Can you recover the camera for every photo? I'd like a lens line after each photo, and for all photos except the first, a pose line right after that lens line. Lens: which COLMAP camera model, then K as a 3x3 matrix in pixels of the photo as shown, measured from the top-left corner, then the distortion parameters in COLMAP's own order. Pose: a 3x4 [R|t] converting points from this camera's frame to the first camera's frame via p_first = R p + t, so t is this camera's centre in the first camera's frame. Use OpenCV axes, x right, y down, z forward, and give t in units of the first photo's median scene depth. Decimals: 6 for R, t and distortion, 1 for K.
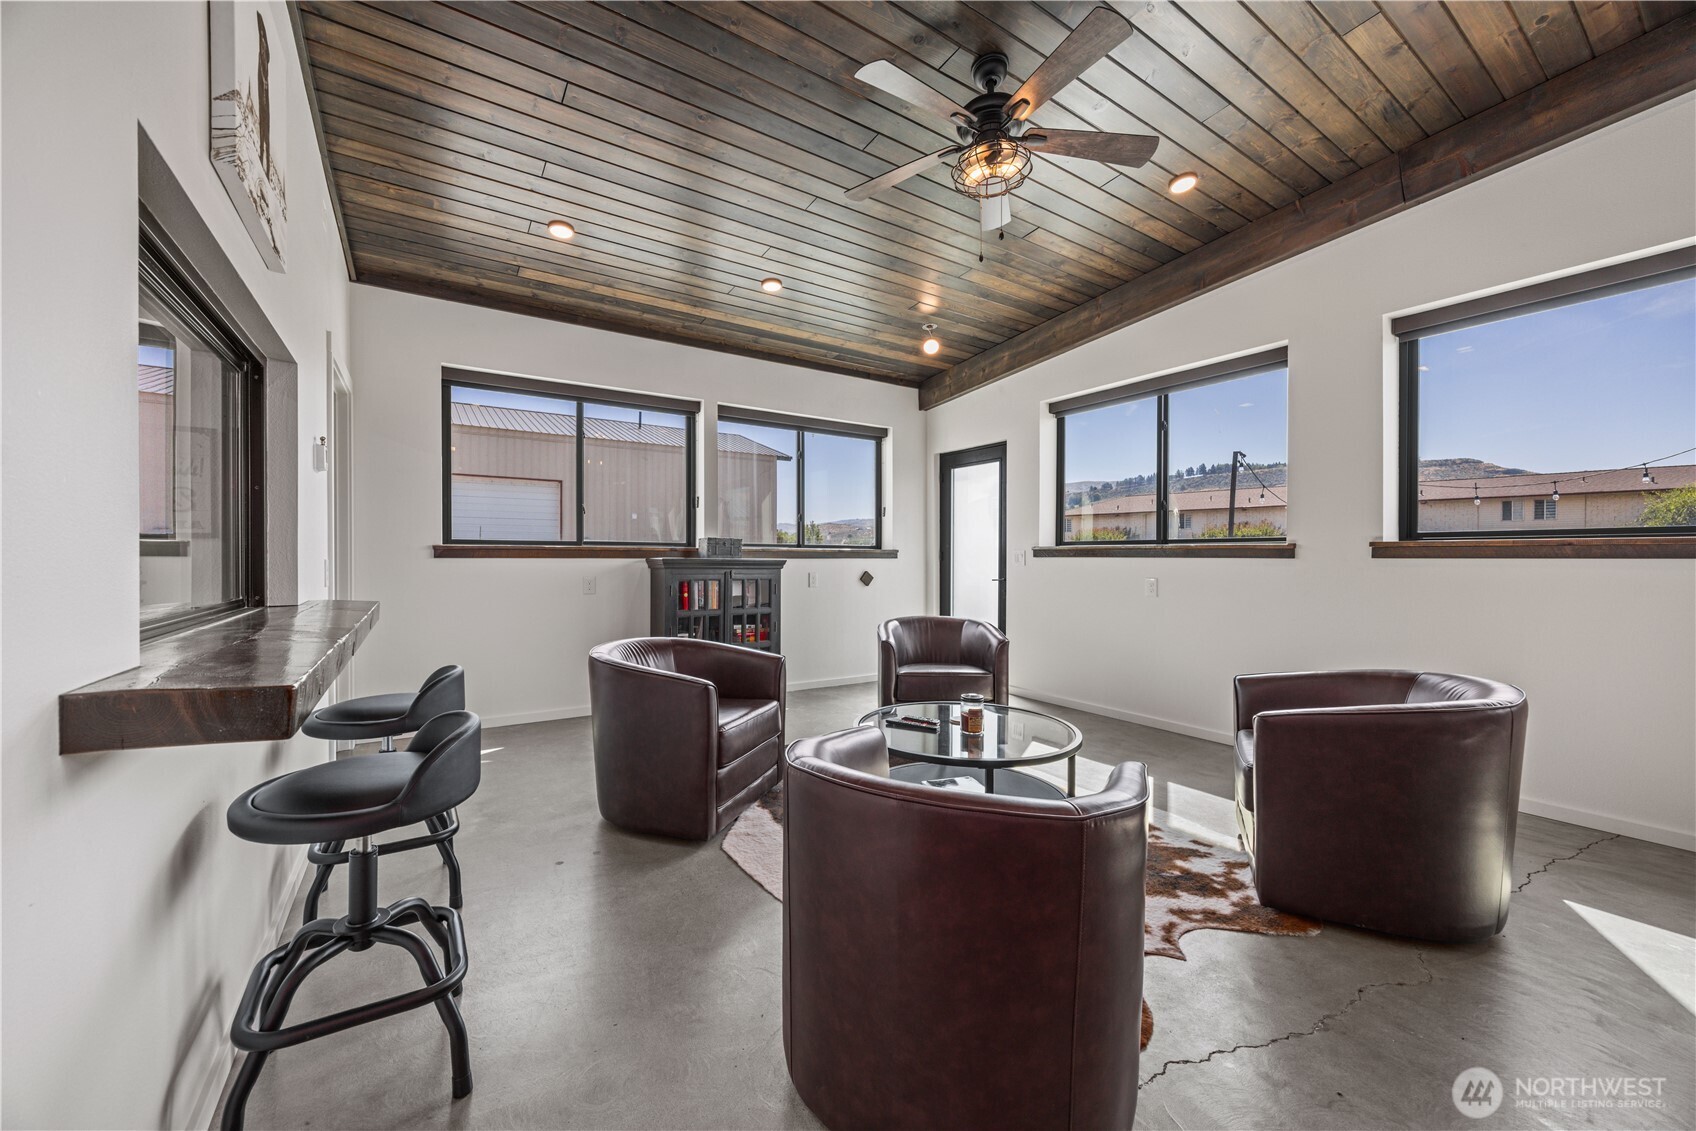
lens RADIAL K [[644.9, 0, 841.0], [0, 644.9, 564.3], [0, 0, 1]] dist [-0.002795, -0.000002]
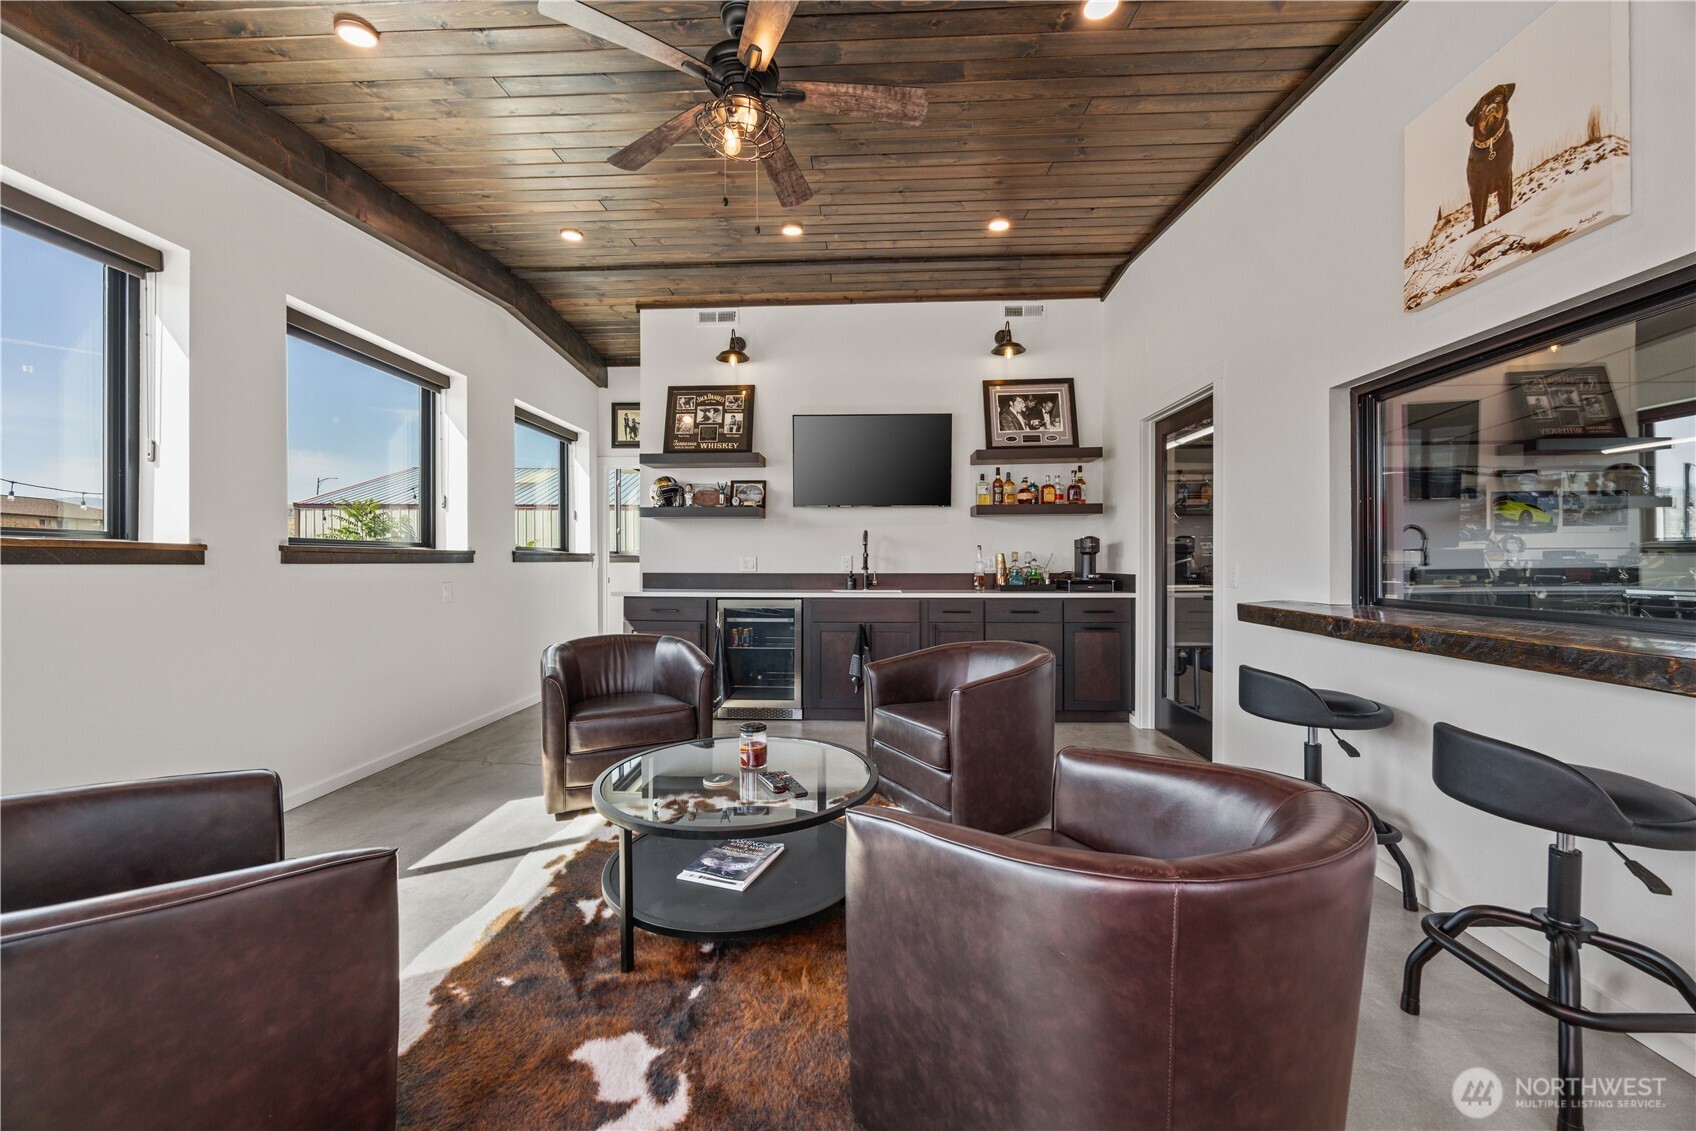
lens RADIAL K [[644.9, 0, 840.0], [0, 644.9, 564.3], [0, 0, 1]] dist [-0.002795, -0.000002]
pose [[-0.806614, -0.002026, 0.591075, -0.241363], [0.008875, 0.999840, 0.015538, -0.012146], [-0.591012, 0.017779, -0.806467, 0.985985]]
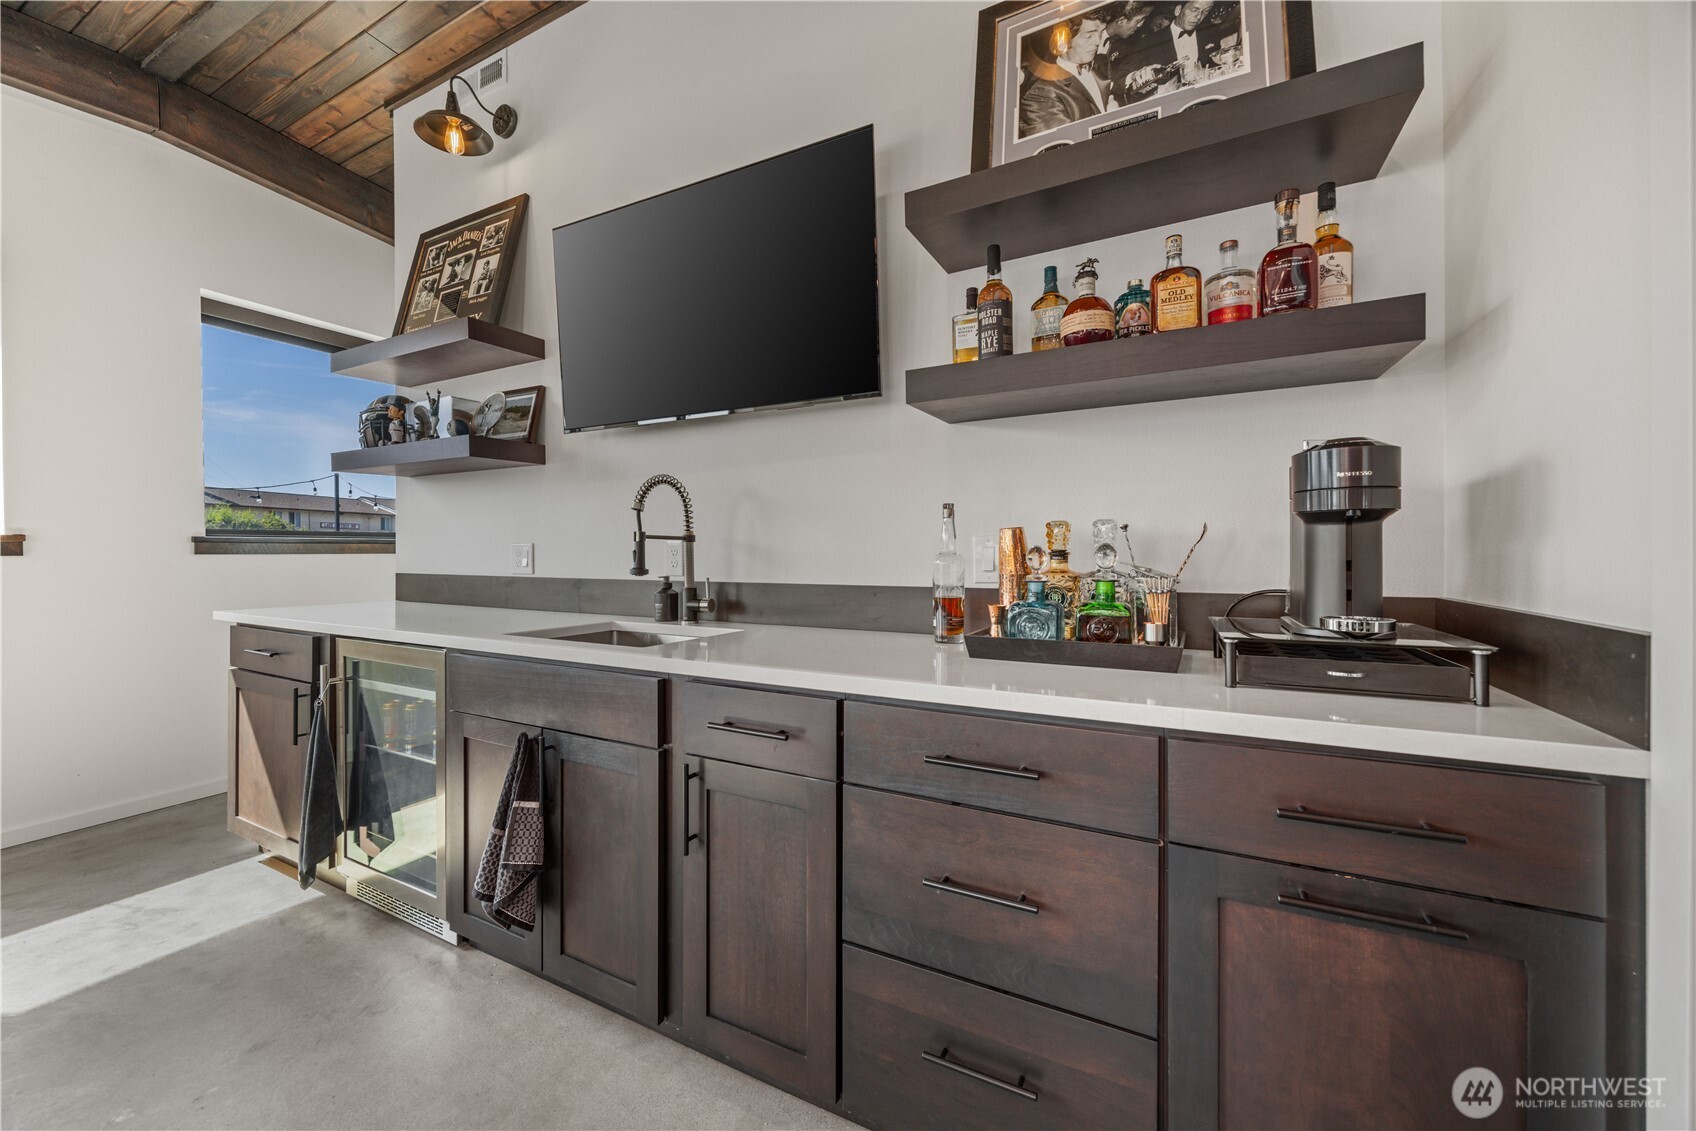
lens RADIAL K [[644.9, 0, 843.2], [0, 644.9, 554.1], [0, 0, 1]] dist [-0.002795, -0.000002]
pose [[-0.488170, -0.002256, 0.872746, -0.056456], [0.014647, 0.999835, 0.010777, -0.001120], [-0.872626, 0.018044, -0.488056, 0.137119]]
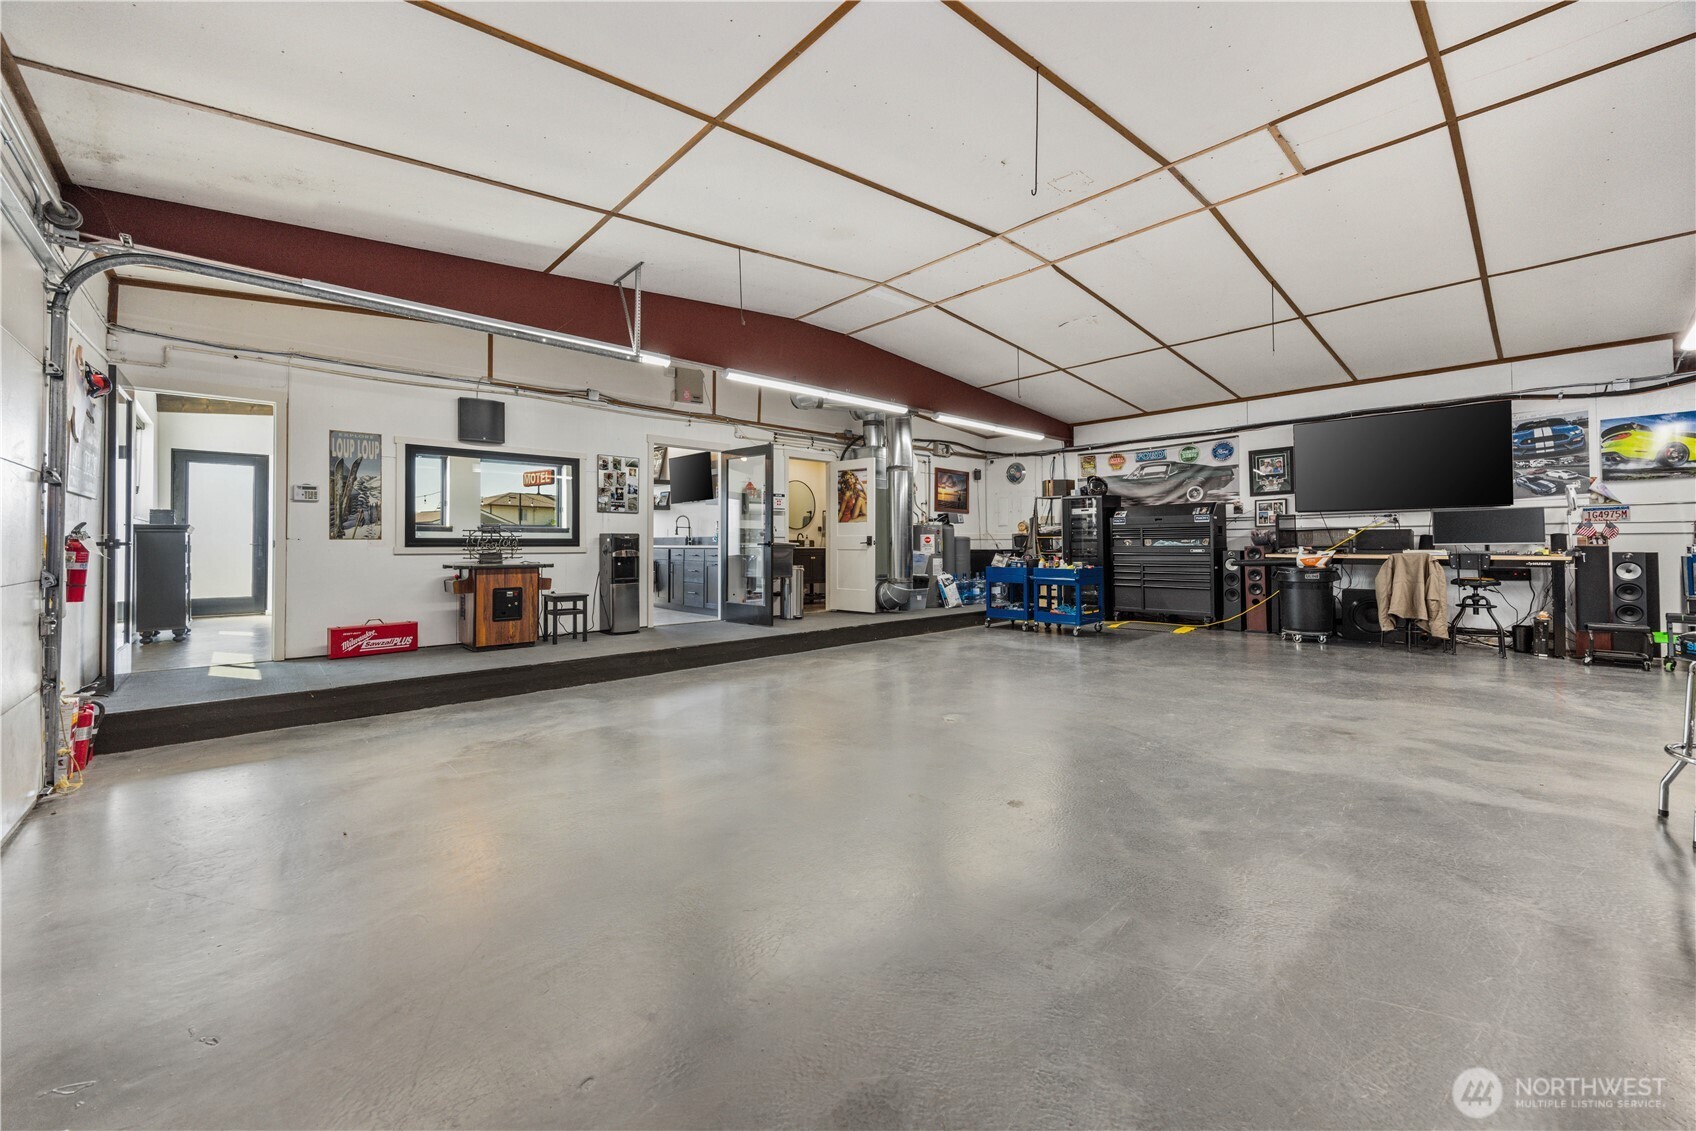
lens RADIAL K [[654.7, 0, 839.2], [0, 654.7, 544.1], [0, 0, 1]] dist [0.000076, 0.000110]
pose [[-0.162030, 0.000684, 0.986786, -1.972181], [0.015826, 0.999873, 0.001906, 0.052704], [-0.986659, 0.015926, -0.162020, -0.146139]]
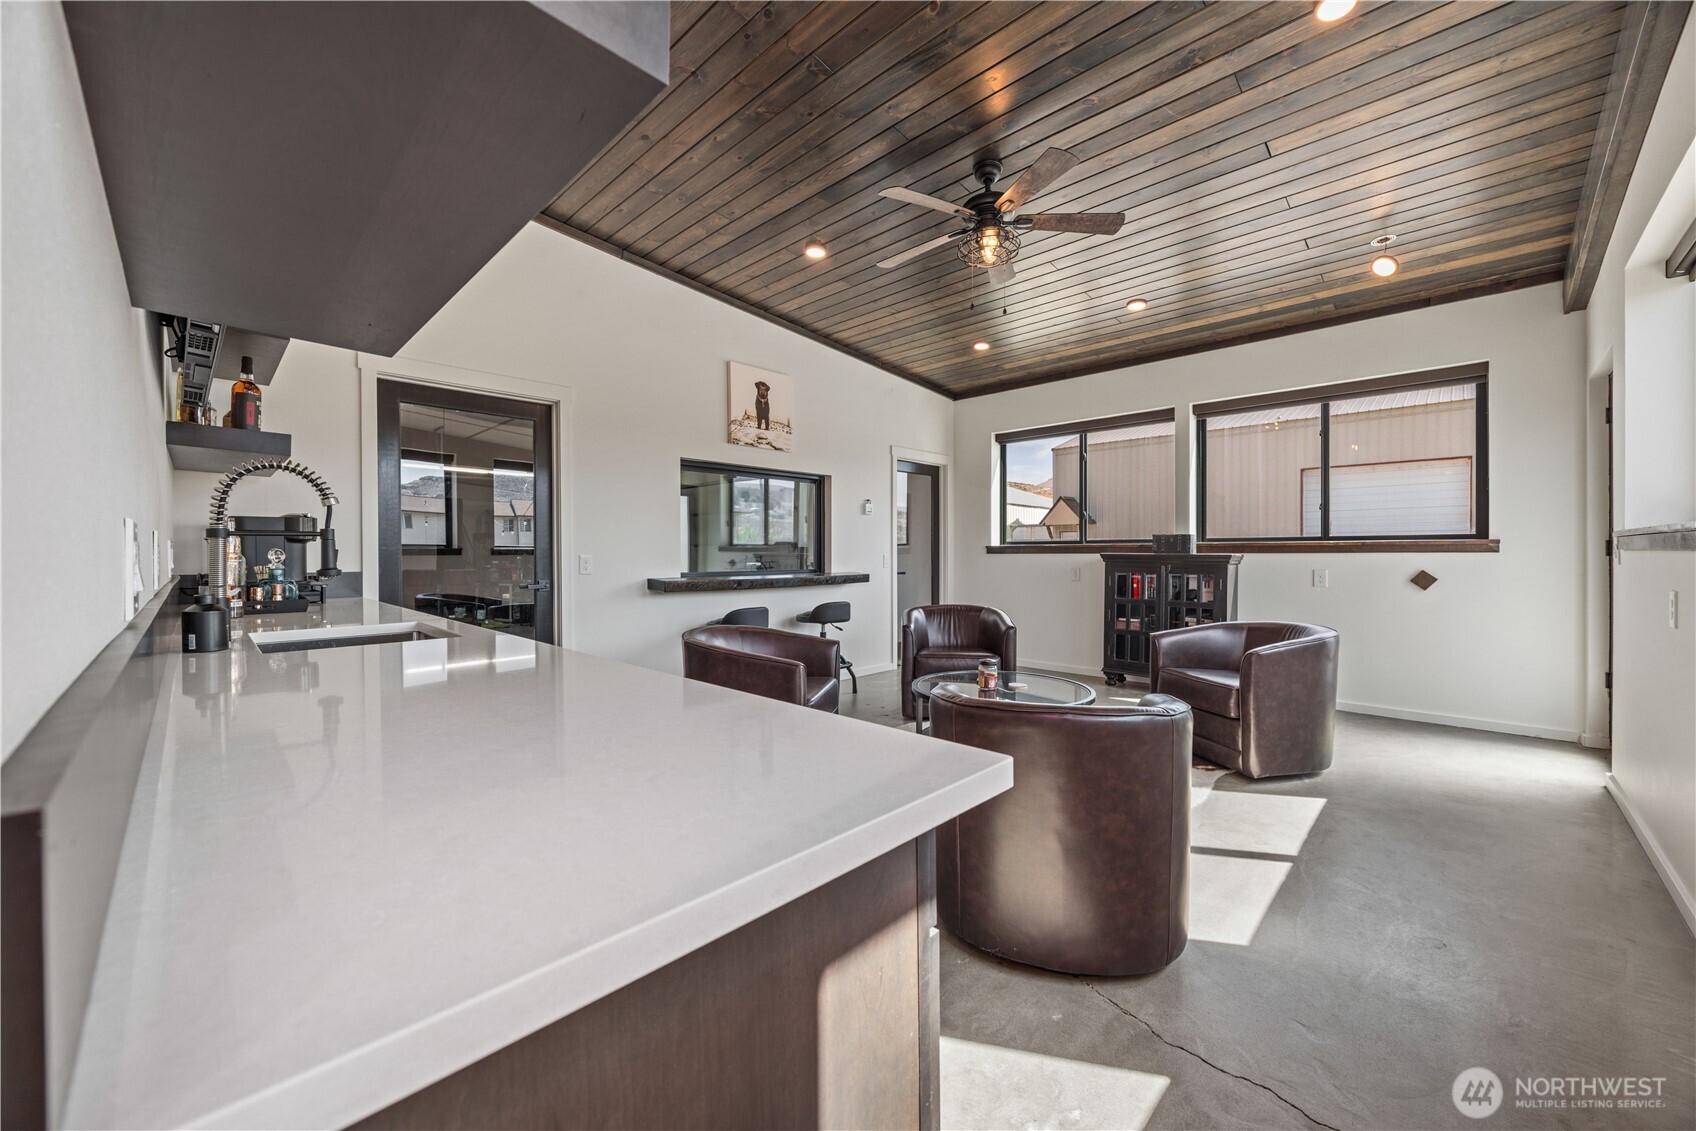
lens RADIAL K [[644.9, 0, 832.1], [0, 644.9, 552.4], [0, 0, 1]] dist [-0.002795, -0.000002]
pose [[0.201153, -0.002546, -0.979557, 0.849312], [-0.008658, 0.999953, -0.004377, -0.000254], [0.979522, 0.009361, 0.201121, 0.266968]]
